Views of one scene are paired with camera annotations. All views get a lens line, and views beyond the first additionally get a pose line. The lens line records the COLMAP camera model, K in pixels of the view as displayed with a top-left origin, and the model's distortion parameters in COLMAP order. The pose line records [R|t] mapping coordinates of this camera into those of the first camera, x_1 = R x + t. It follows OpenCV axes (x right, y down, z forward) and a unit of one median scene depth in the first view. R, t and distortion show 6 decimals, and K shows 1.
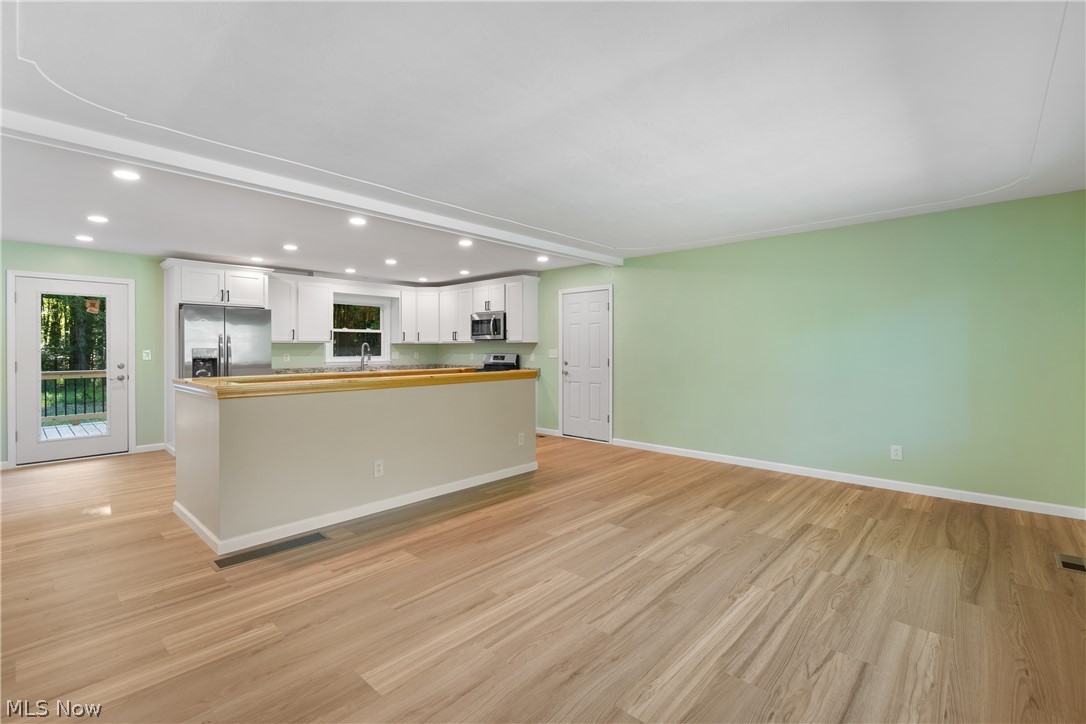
lens RADIAL K [[484.5, 0, 551.4], [0, 484.5, 348.6], [0, 0, 1]] dist [0.001813, -0.002422]
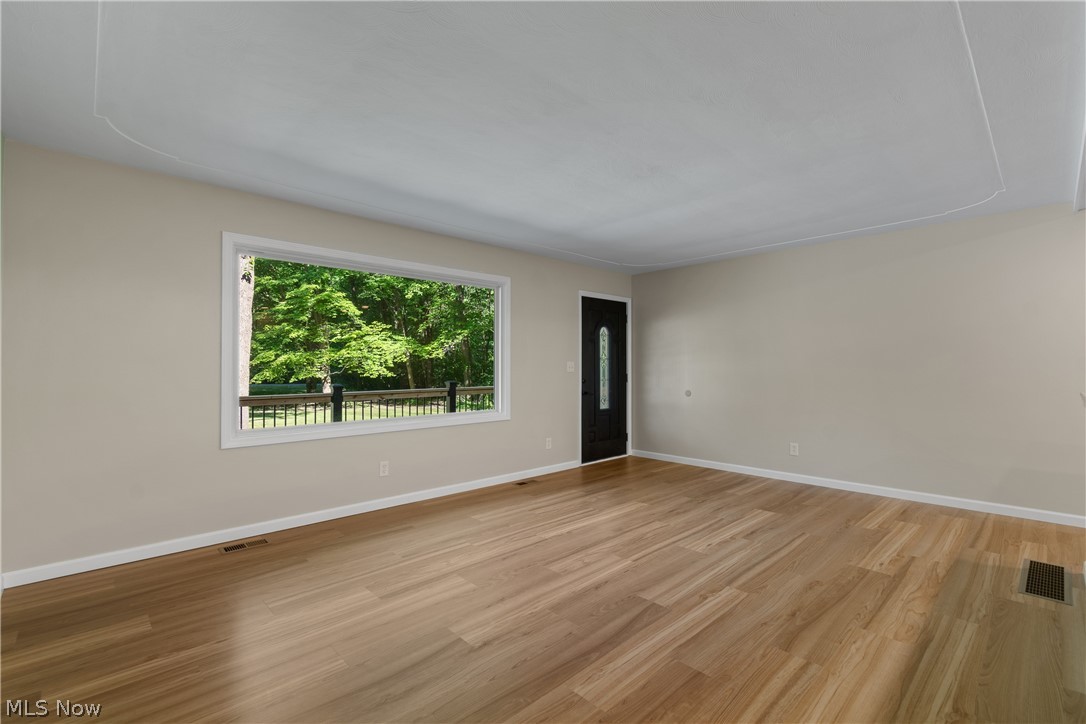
lens RADIAL K [[484.5, 0, 554.9], [0, 484.5, 364.3], [0, 0, 1]] dist [0.001813, -0.002422]
pose [[-0.998258, 0.004228, 0.058840, 0.201365], [0.004050, 0.999987, -0.003145, 0.016899], [-0.058852, -0.002901, -0.998262, 1.473625]]
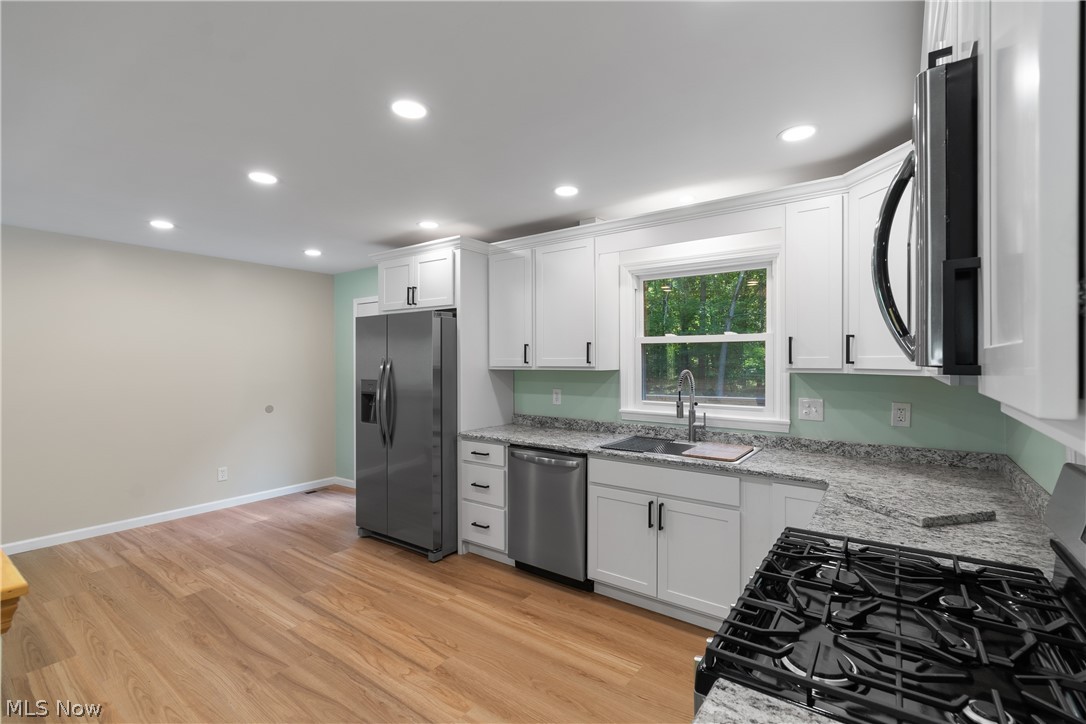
lens RADIAL K [[484.5, 0, 552.9], [0, 484.5, 361.9], [0, 0, 1]] dist [0.001813, -0.002422]
pose [[0.111578, 0.002629, -0.993752, -0.038231], [-0.001748, 0.999995, 0.002450, -0.037524], [0.993754, 0.001463, 0.111582, 1.662340]]
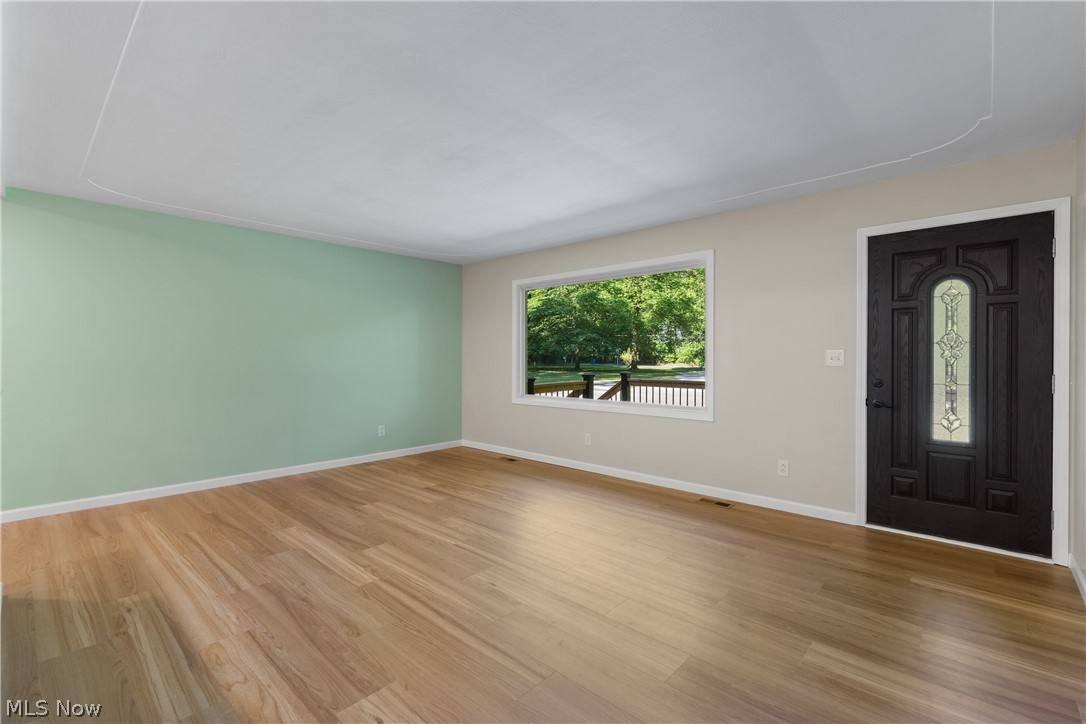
lens RADIAL K [[484.5, 0, 552.2], [0, 484.5, 359.7], [0, 0, 1]] dist [0.001813, -0.002422]
pose [[-0.003783, -0.003964, 0.999985, -0.636643], [0.000784, 0.999992, 0.003967, 0.019131], [-0.999993, 0.000799, -0.003780, 0.581027]]
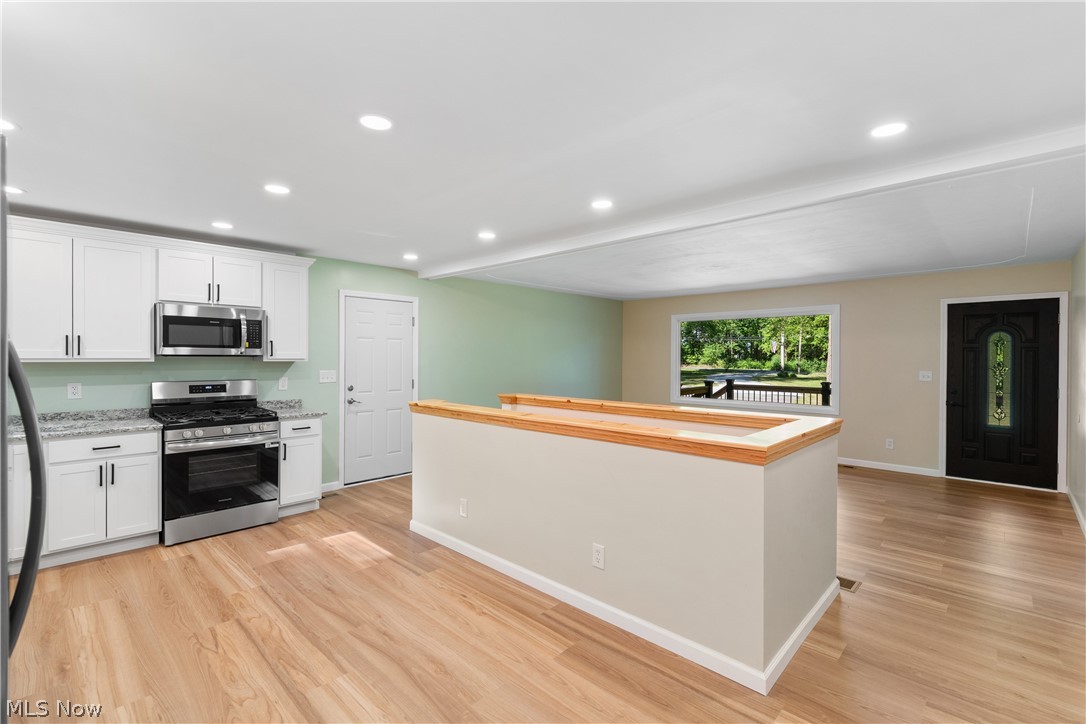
lens RADIAL K [[484.5, 0, 552.0], [0, 484.5, 360.3], [0, 0, 1]] dist [0.001813, -0.002422]
pose [[0.022796, -0.005634, 0.999724, -1.235029], [-0.002773, 0.999980, 0.005698, -0.032791], [-0.999736, -0.002902, 0.022779, 1.150128]]
